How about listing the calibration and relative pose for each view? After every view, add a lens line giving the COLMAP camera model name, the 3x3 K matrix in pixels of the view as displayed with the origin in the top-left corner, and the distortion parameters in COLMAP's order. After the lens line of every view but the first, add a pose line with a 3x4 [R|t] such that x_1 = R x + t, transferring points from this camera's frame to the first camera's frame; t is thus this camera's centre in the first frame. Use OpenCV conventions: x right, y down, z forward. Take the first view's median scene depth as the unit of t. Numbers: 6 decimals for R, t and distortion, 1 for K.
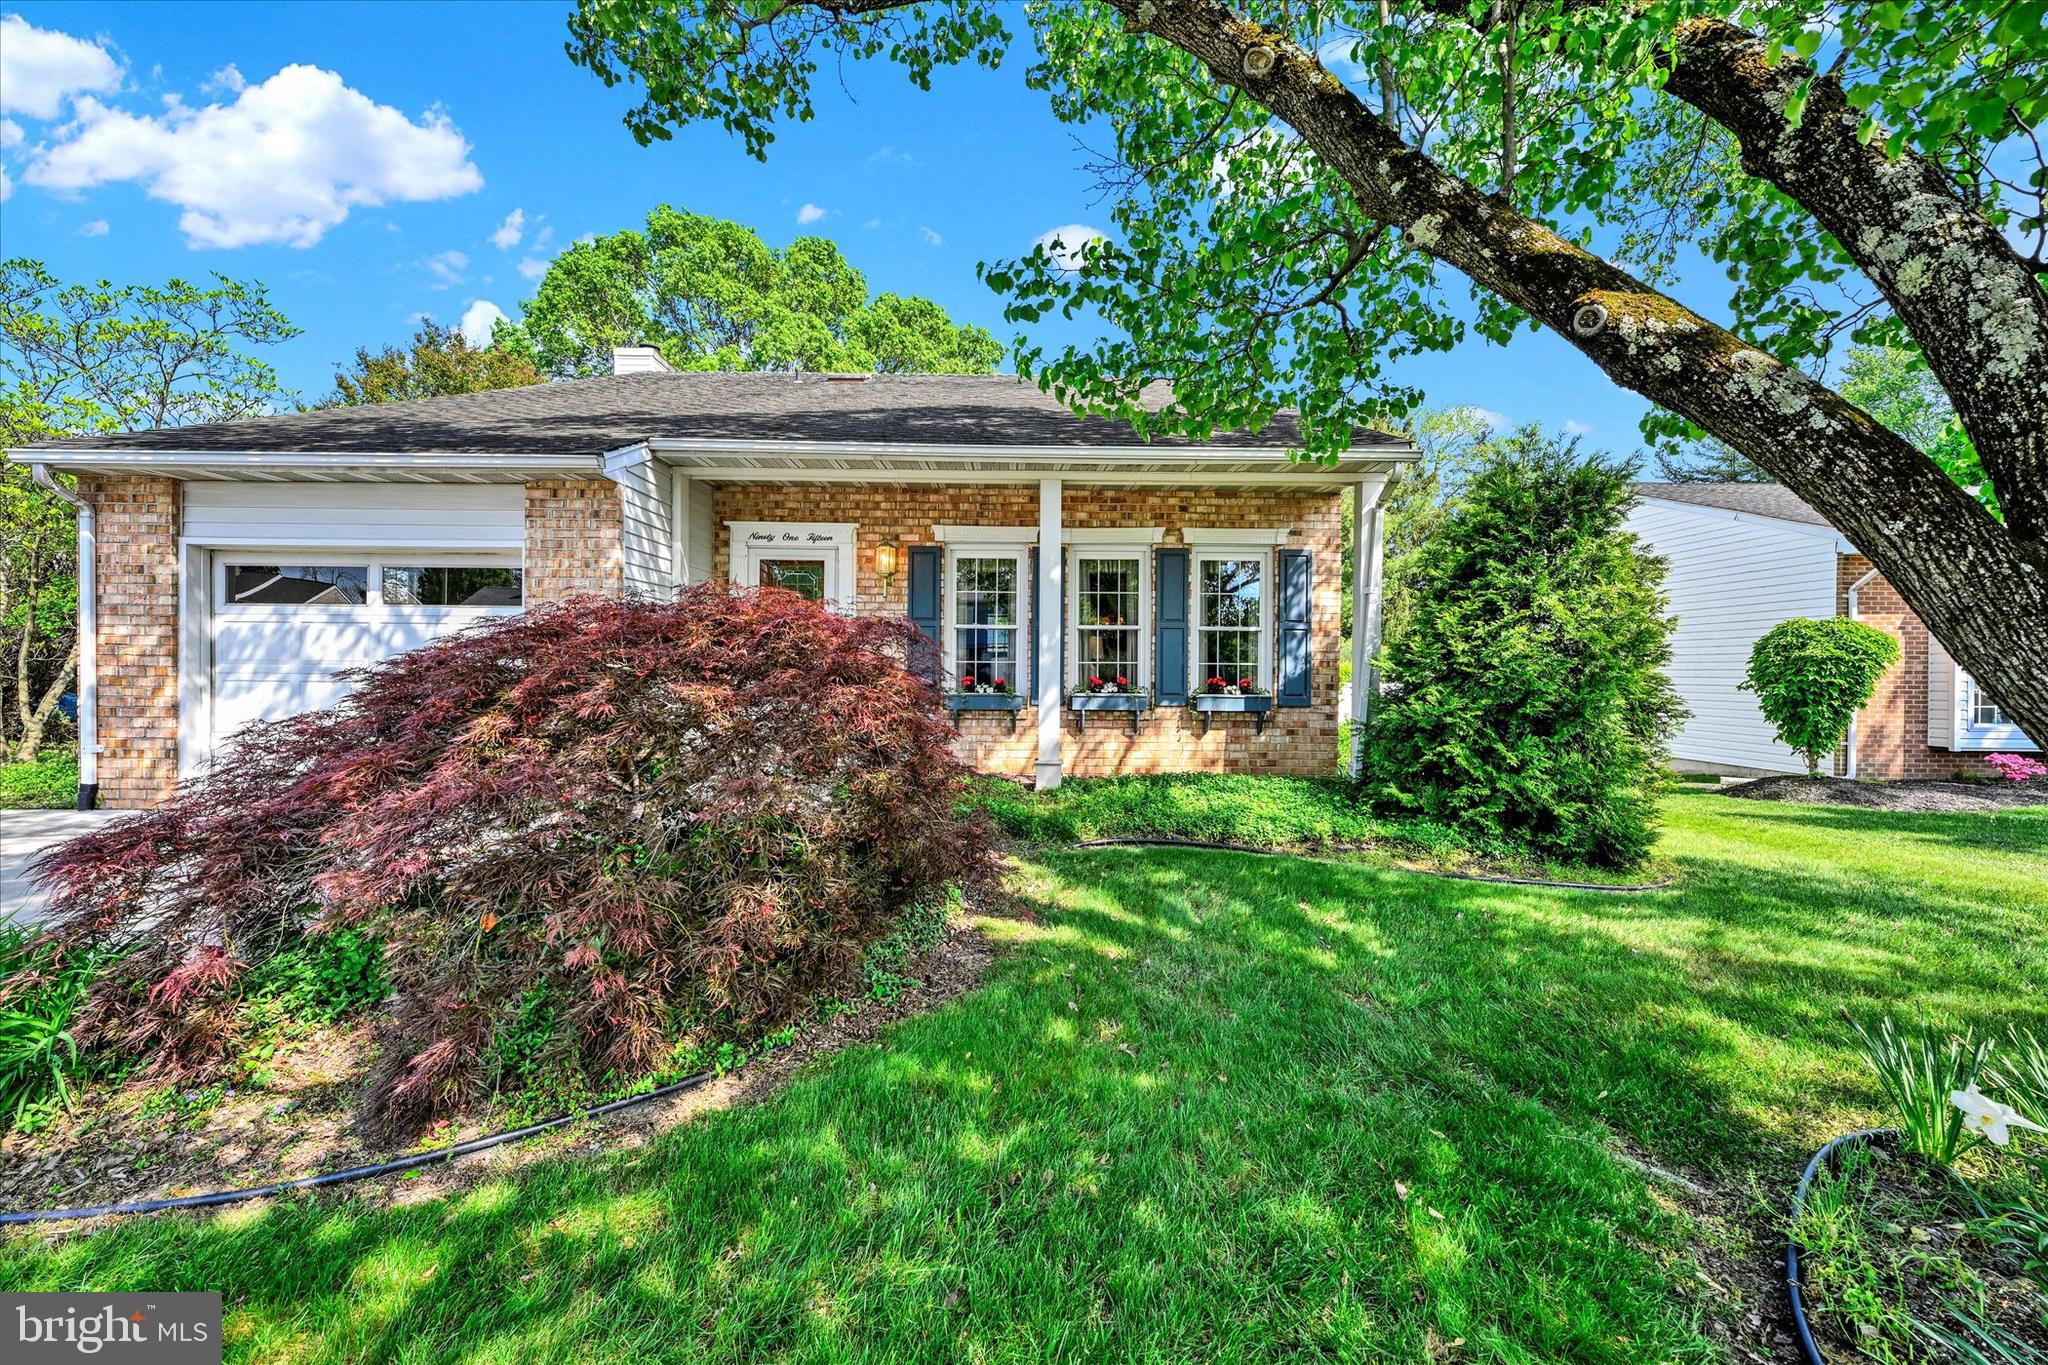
lens RADIAL K [[840.5, 0, 1031.1], [0, 840.5, 684.8], [0, 0, 1]] dist [-0.000909, 0.000615]
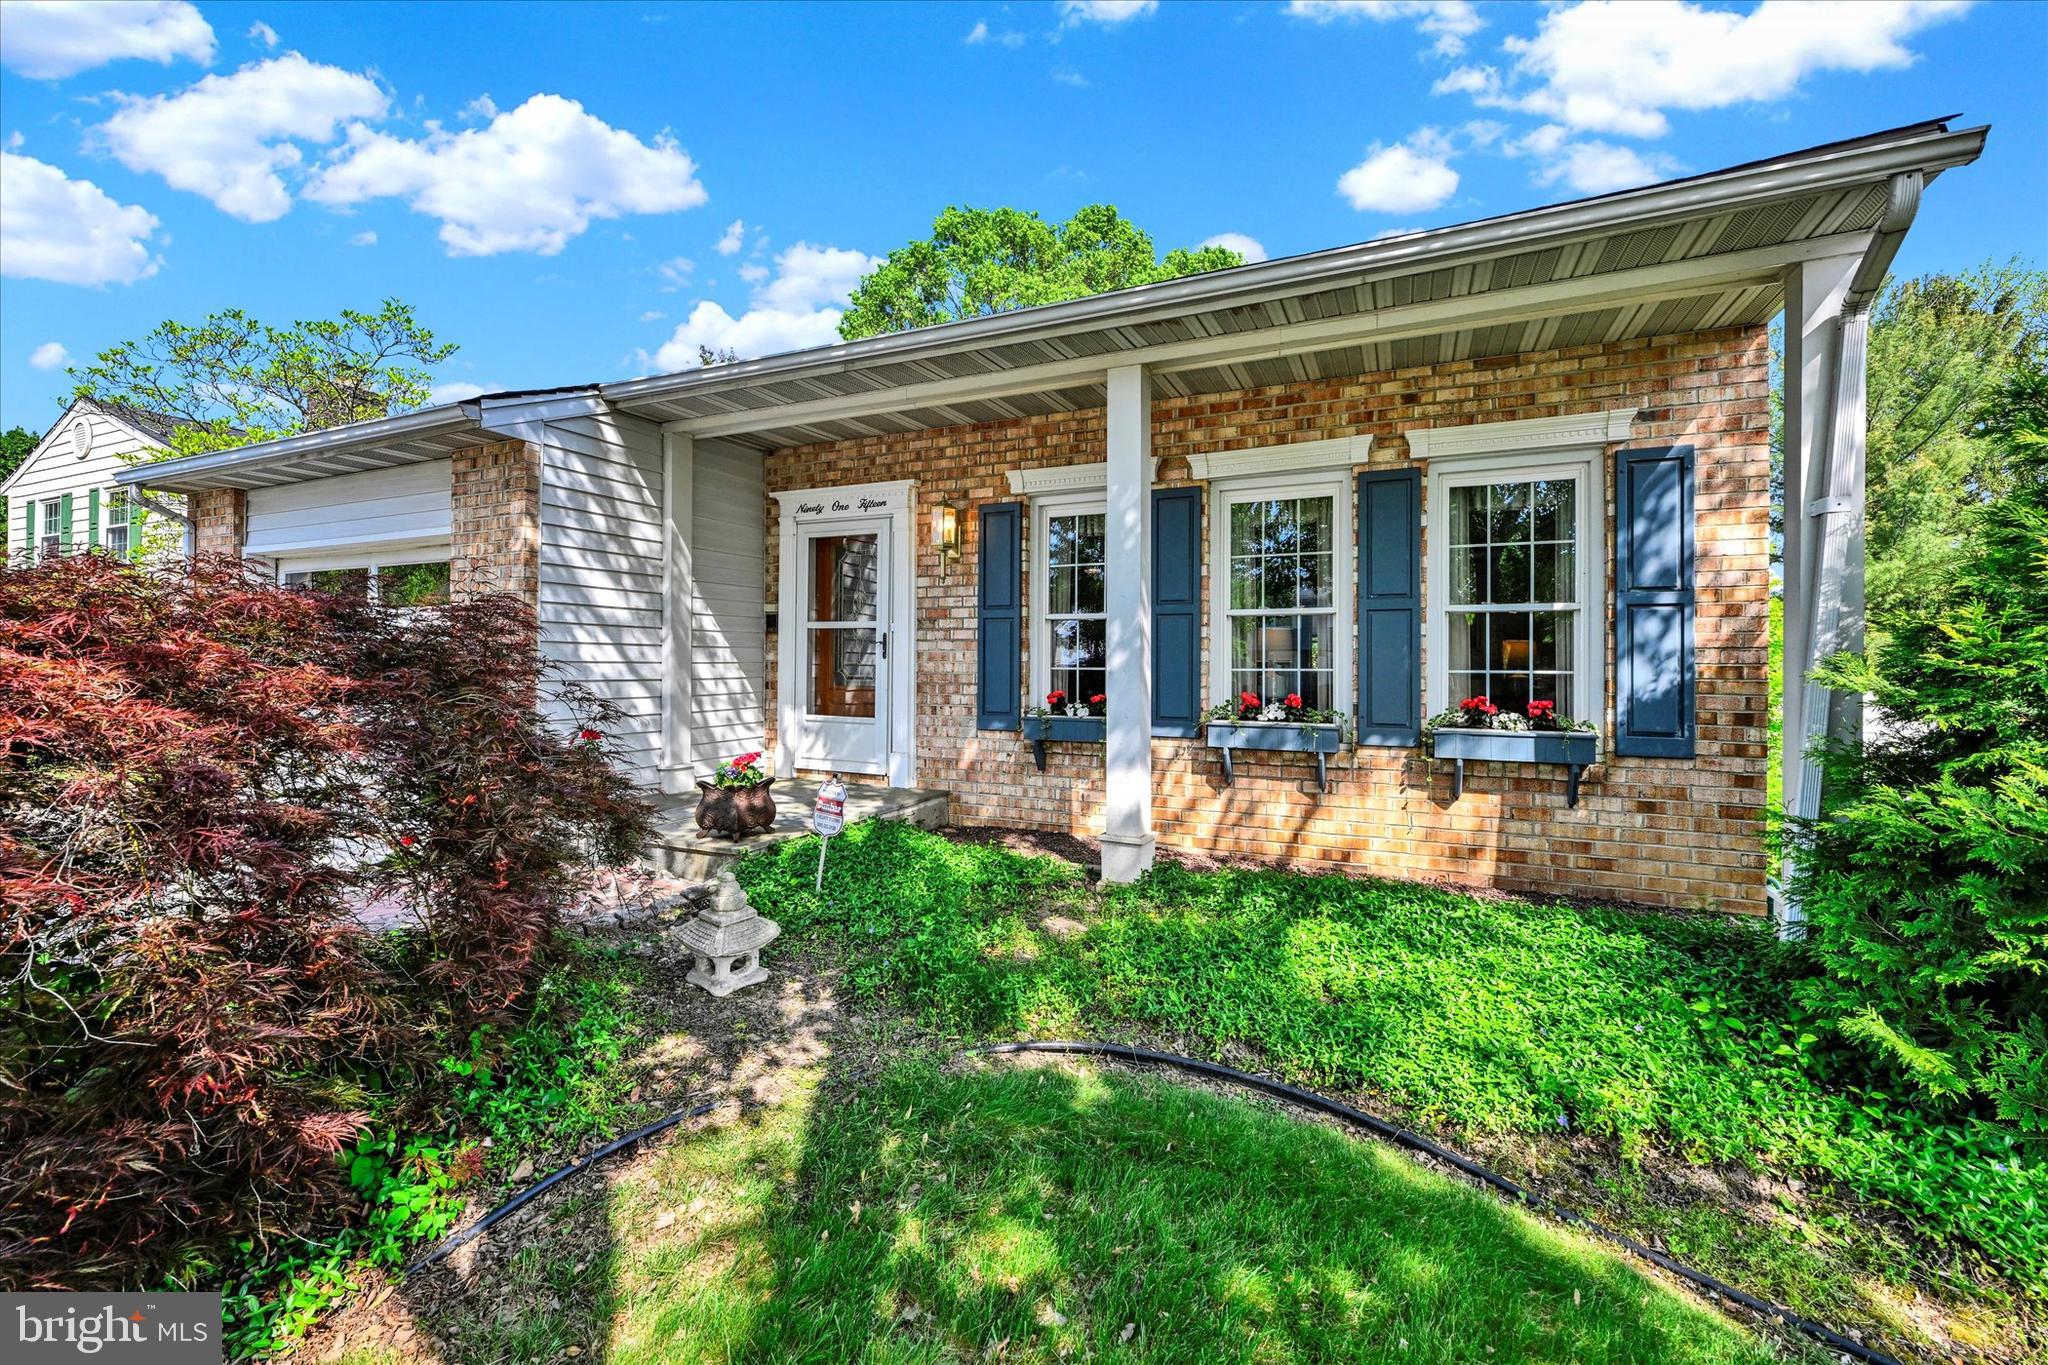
lens RADIAL K [[840.5, 0, 1022.3], [0, 840.5, 662.3], [0, 0, 1]] dist [-0.000909, 0.000615]
pose [[0.899873, -0.003963, -0.436134, 0.193382], [-0.007332, 0.999680, -0.024211, -0.015866], [0.436090, 0.024984, 0.899556, 0.382046]]
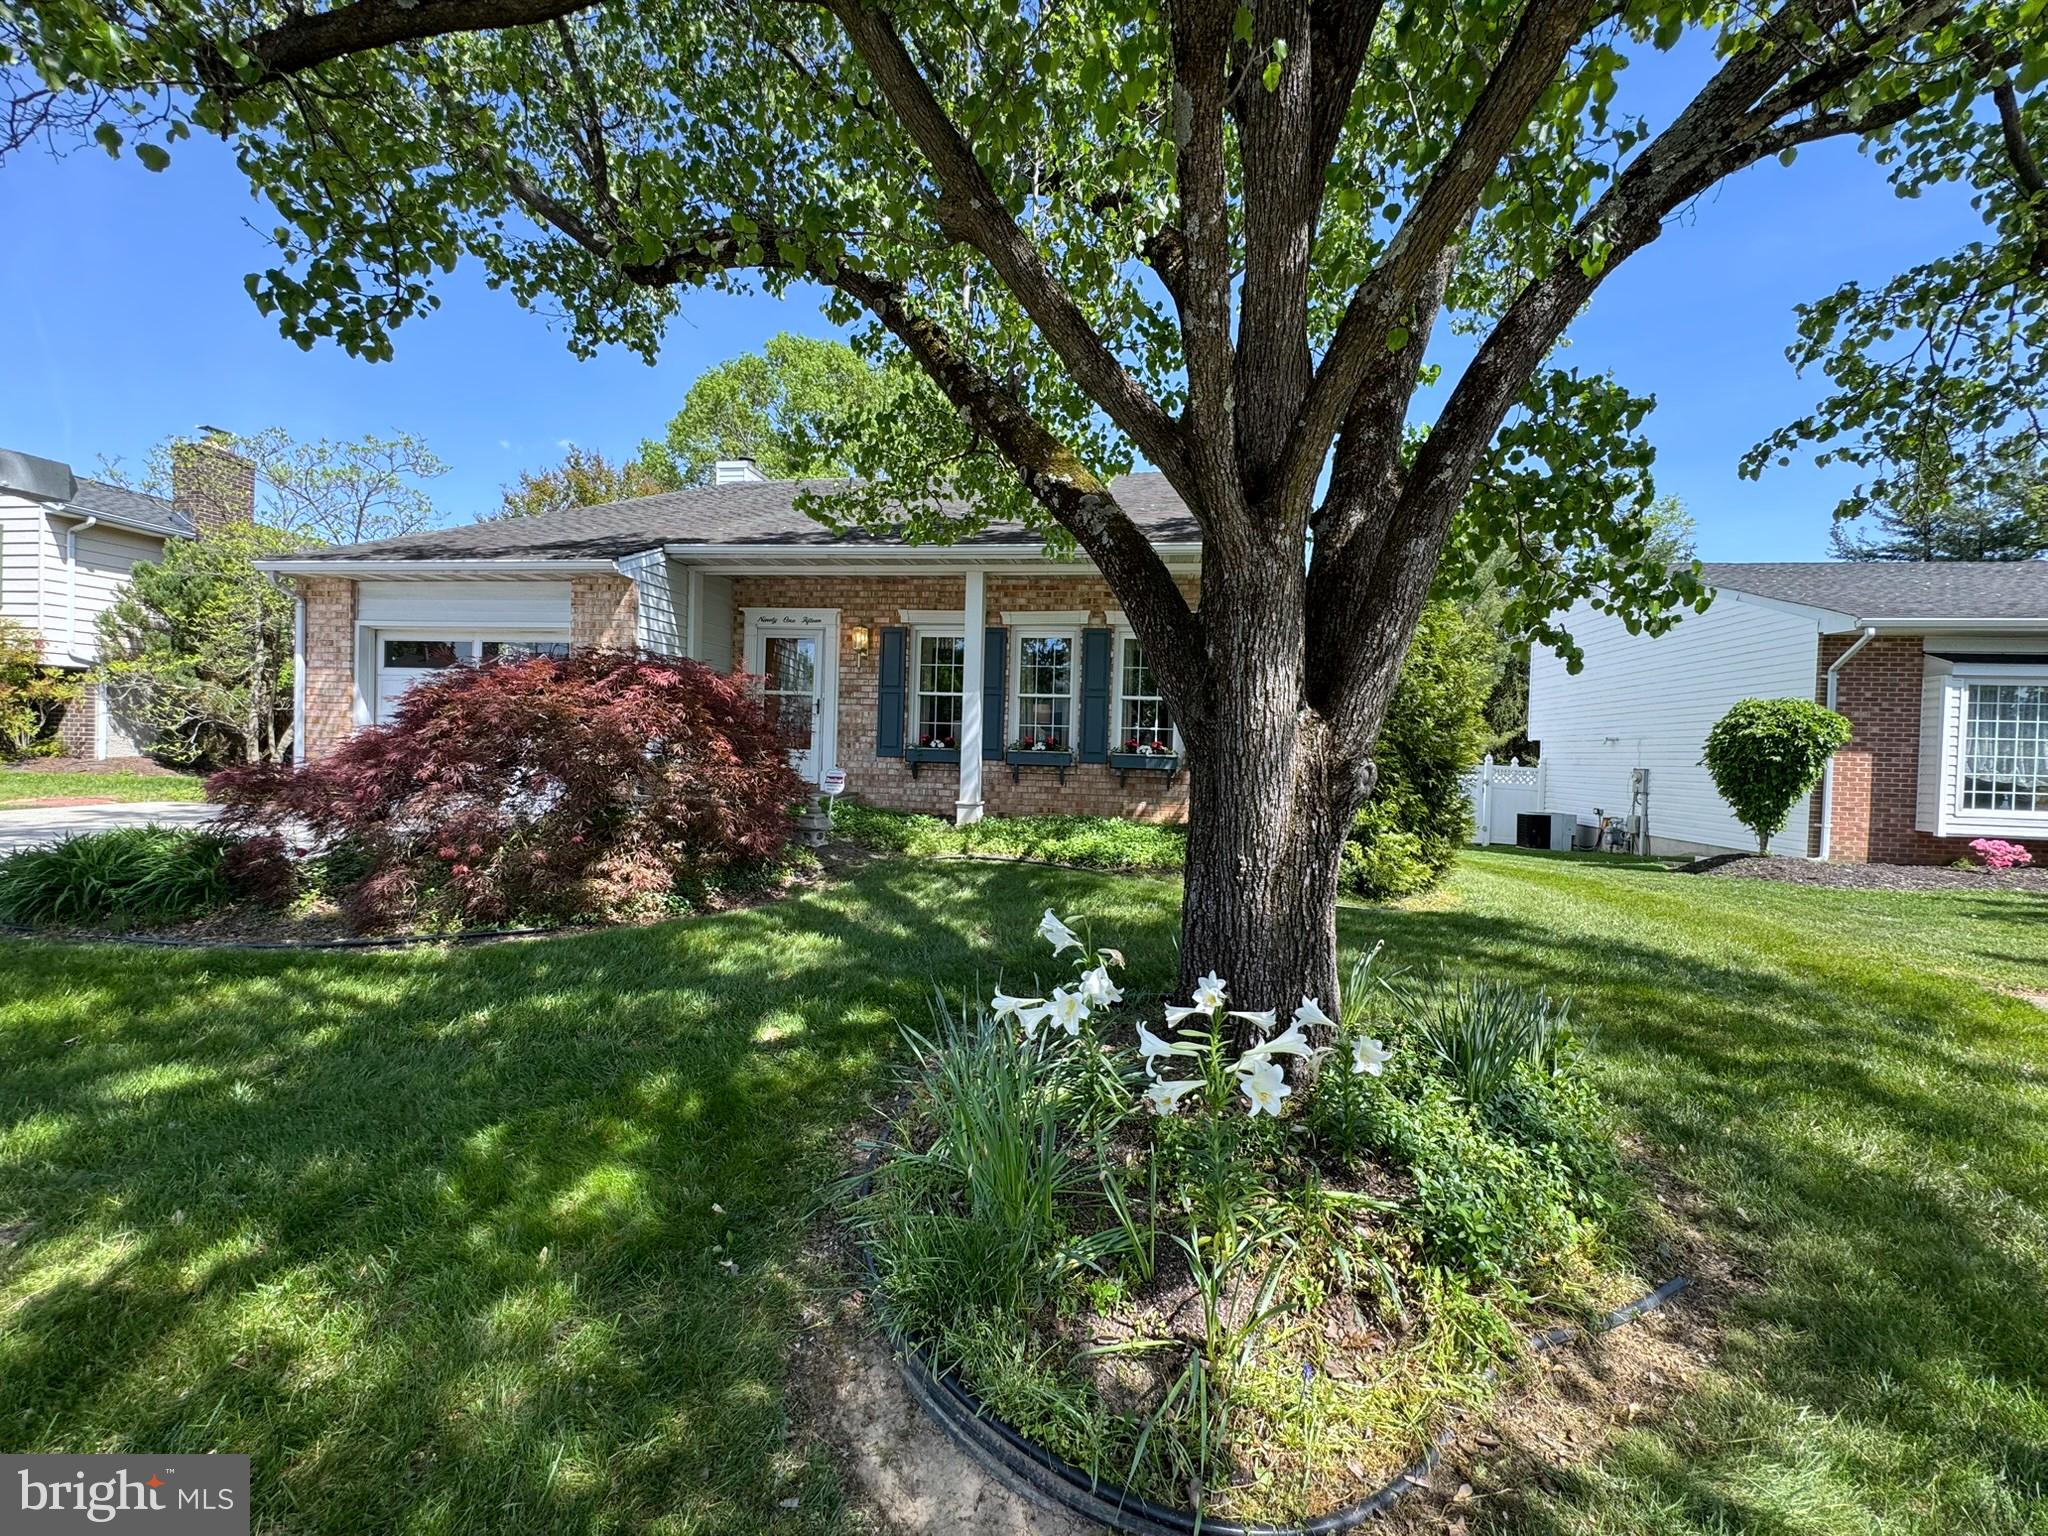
lens RADIAL K [[811.4, 0, 1025.6], [0, 811.4, 771.0], [0, 0, 1]] dist [0.003338, 0.000409]
pose [[0.984622, 0.029713, -0.172155, 0.270899], [-0.027435, 0.999502, 0.015596, 0.020522], [0.172532, -0.010633, 0.984946, -0.130247]]
